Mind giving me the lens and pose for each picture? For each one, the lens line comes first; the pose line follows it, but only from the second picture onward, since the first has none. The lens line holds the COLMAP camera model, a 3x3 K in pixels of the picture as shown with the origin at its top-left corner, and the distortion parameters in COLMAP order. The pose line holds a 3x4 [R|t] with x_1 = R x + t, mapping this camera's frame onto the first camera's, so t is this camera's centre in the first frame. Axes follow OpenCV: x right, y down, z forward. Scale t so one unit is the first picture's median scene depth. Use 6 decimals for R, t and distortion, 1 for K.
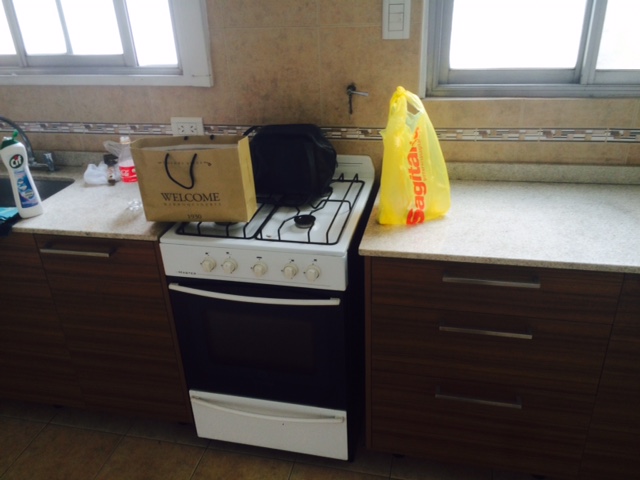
lens RADIAL K [[515.8, 0, 334.3], [0, 515.8, 238.5], [0, 0, 1]] dist [0.046480, -0.009811]
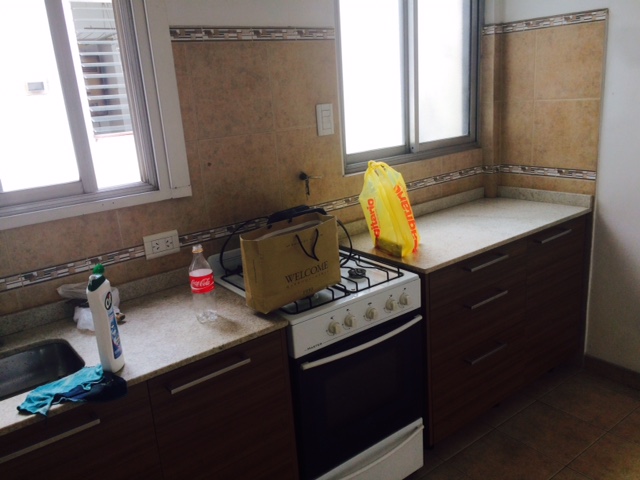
lens RADIAL K [[515.8, 0, 334.3], [0, 515.8, 238.5], [0, 0, 1]] dist [0.046480, -0.009811]
pose [[0.658288, -0.220447, 0.719764, -0.838348], [0.381727, 0.921860, -0.066778, -0.043773], [-0.648800, 0.318712, 0.691000, 0.156306]]
